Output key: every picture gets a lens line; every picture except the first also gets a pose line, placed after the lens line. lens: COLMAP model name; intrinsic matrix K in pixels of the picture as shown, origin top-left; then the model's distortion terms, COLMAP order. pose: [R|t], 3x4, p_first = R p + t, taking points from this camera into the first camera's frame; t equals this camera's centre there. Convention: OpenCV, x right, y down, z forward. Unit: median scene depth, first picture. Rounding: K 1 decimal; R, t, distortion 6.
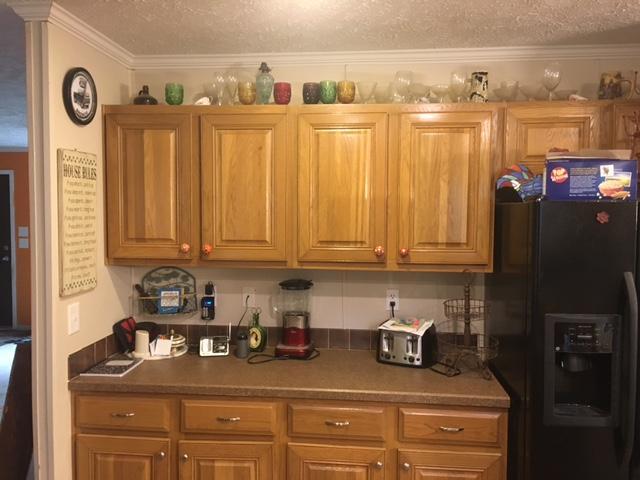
lens RADIAL K [[538.9, 0, 319.2], [0, 538.9, 239.8], [0, 0, 1]] dist [0.077820, -0.099681]
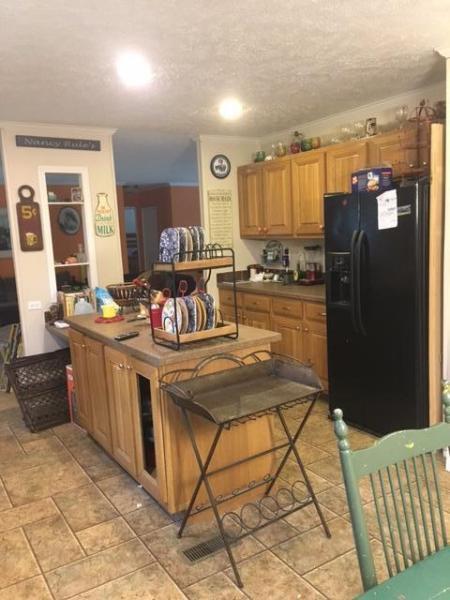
lens RADIAL K [[505.3, 0, 223.8], [0, 505.3, 303.0], [0, 0, 1]] dist [0.077820, -0.099681]
pose [[0.608511, 0.082370, -0.789259, 1.306725], [0.003442, 0.994315, 0.106424, 0.092560], [0.793538, -0.067477, 0.604768, -0.364341]]
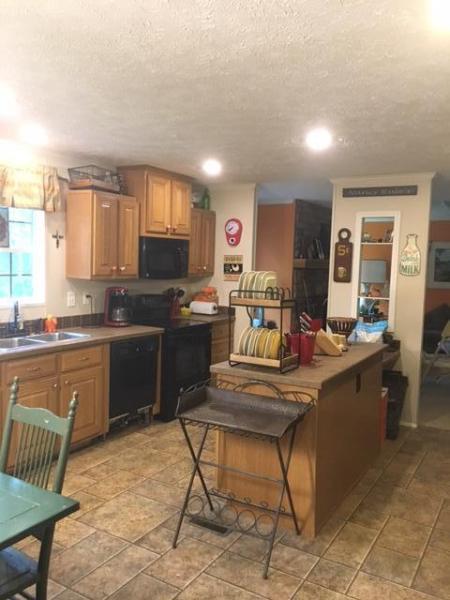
lens RADIAL K [[505.3, 0, 229.9], [0, 505.3, 307.0], [0, 0, 1]] dist [0.077820, -0.099681]
pose [[-0.427204, 0.064498, -0.901852, 1.602443], [-0.087555, 0.989814, 0.112264, 0.005159], [0.899906, 0.126922, -0.417206, 0.657334]]
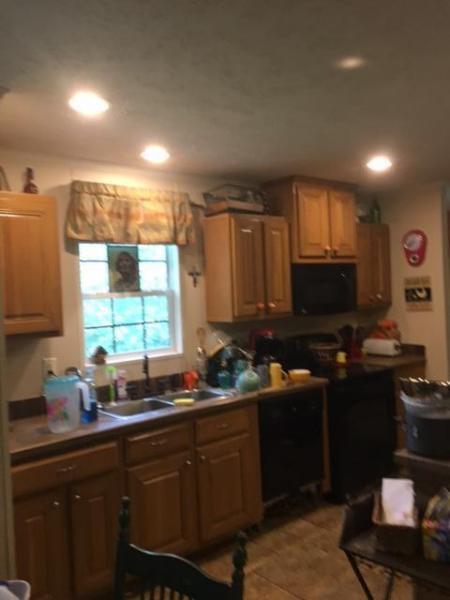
lens RADIAL K [[505.3, 0, 232.5], [0, 505.3, 303.2], [0, 0, 1]] dist [0.077820, -0.099681]
pose [[-0.701801, 0.042550, -0.711101, 1.228560], [0.001812, 0.998318, 0.057948, 0.015347], [0.712371, 0.039379, -0.700698, 0.473016]]
